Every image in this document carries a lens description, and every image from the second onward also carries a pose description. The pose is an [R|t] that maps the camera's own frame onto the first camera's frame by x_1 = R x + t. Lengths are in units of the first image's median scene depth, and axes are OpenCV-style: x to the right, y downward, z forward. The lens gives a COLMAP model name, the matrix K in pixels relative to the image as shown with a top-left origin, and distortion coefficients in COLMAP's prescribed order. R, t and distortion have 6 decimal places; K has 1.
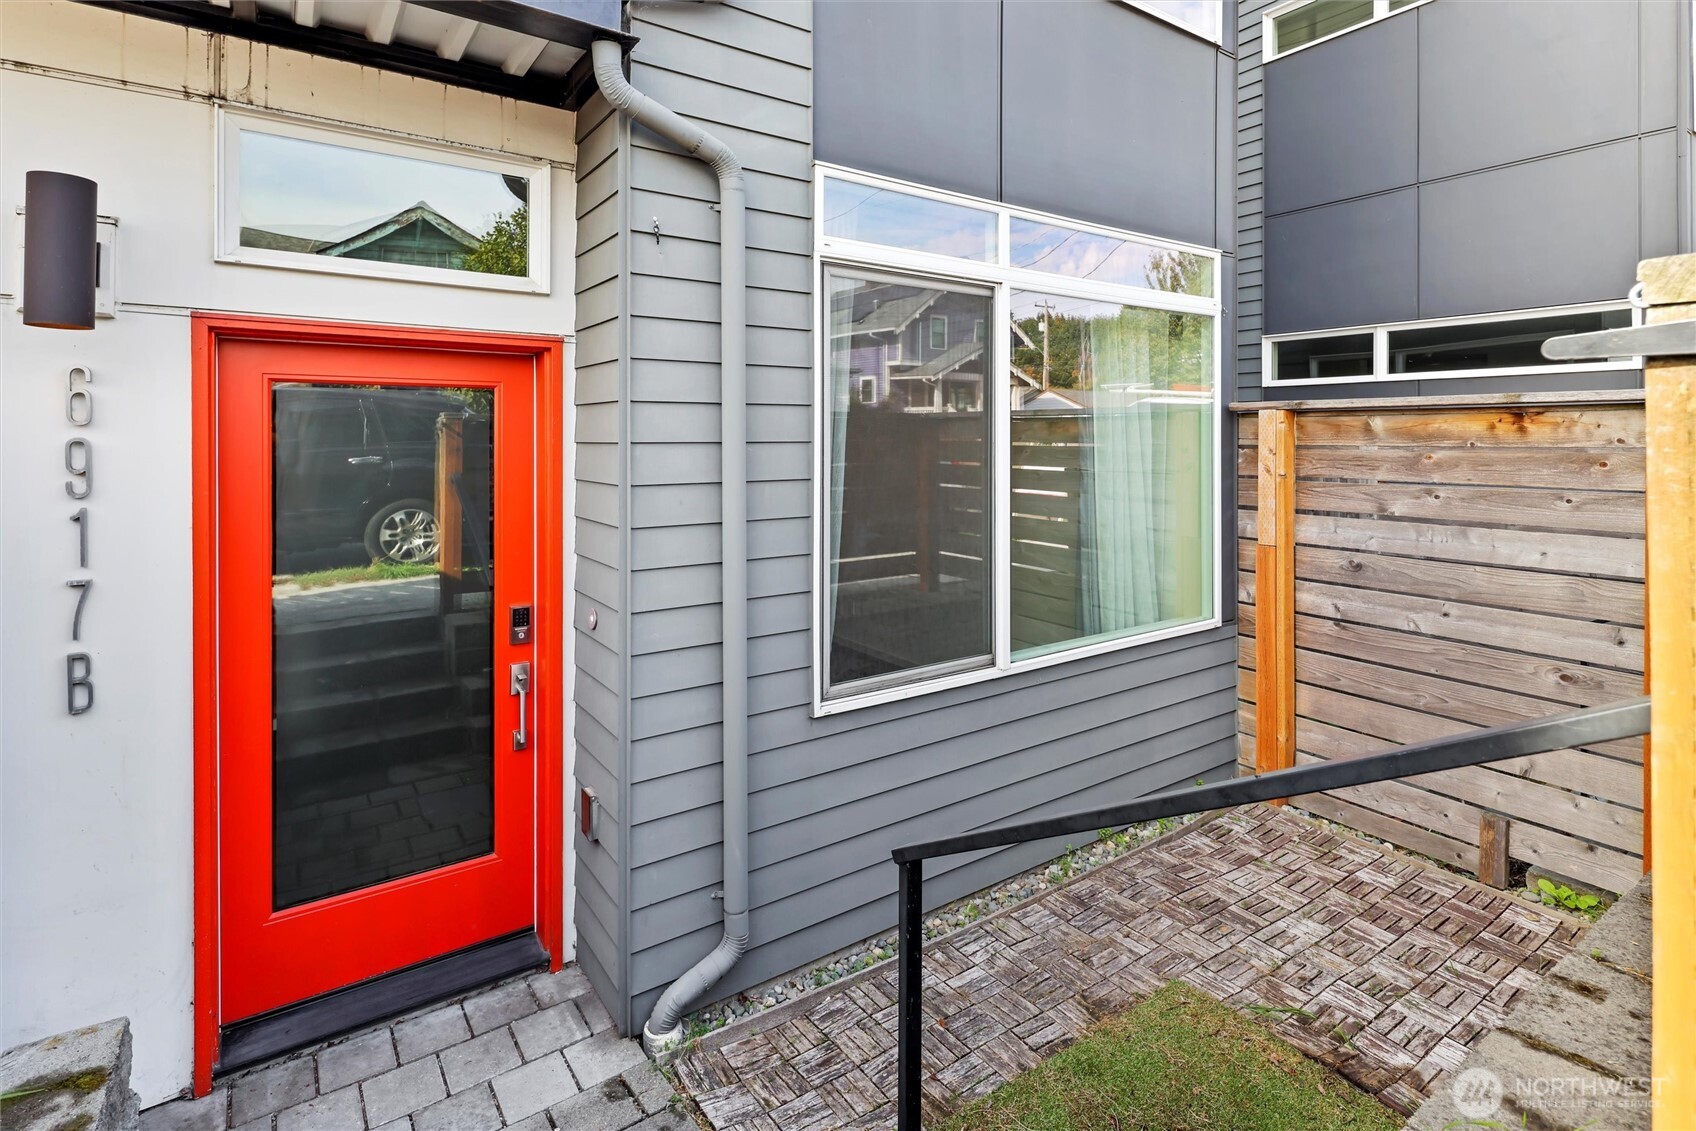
lens RADIAL K [[792.3, 0, 833.3], [0, 792.3, 566.3], [0, 0, 1]] dist [-0.000475, -0.001058]
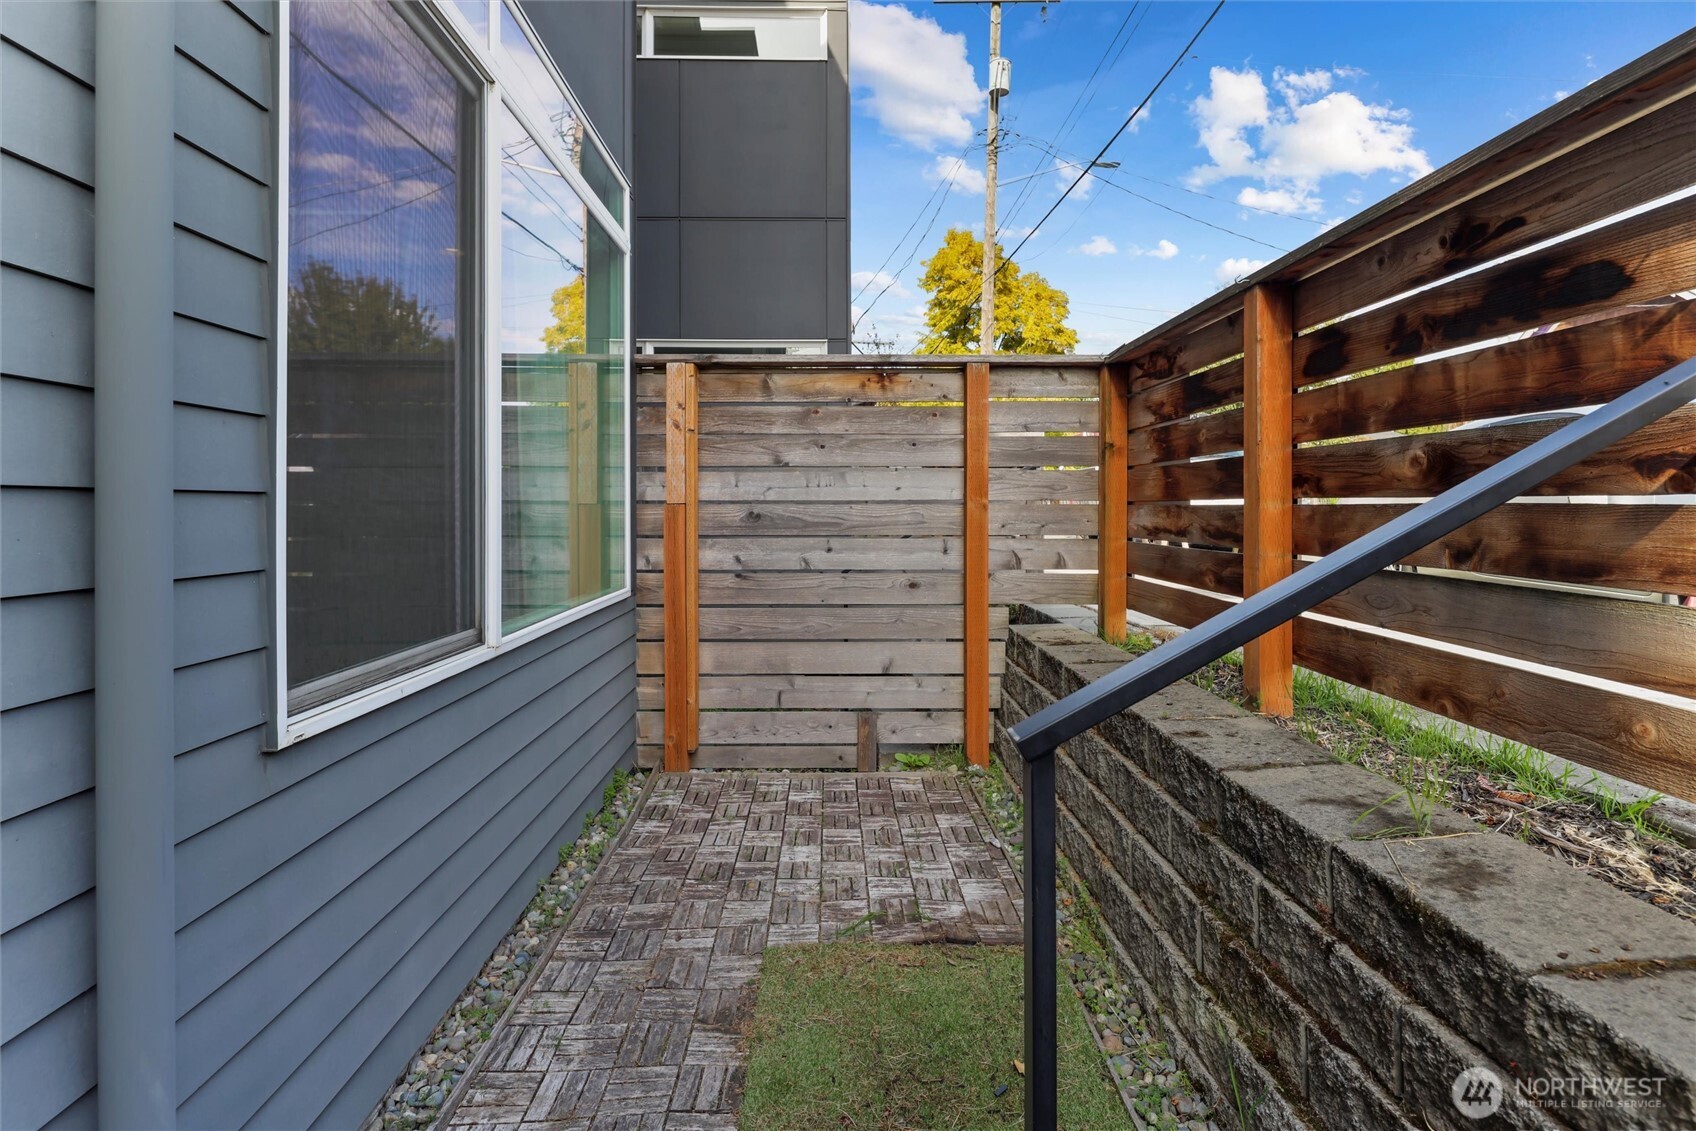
lens RADIAL K [[792.3, 0, 833.3], [0, 792.3, 566.3], [0, 0, 1]] dist [-0.000475, -0.001058]
pose [[0.555470, -0.052489, 0.829878, -0.197910], [0.111558, 0.993688, -0.011820, 0.098624], [-0.824019, 0.099145, 0.557819, 0.338513]]
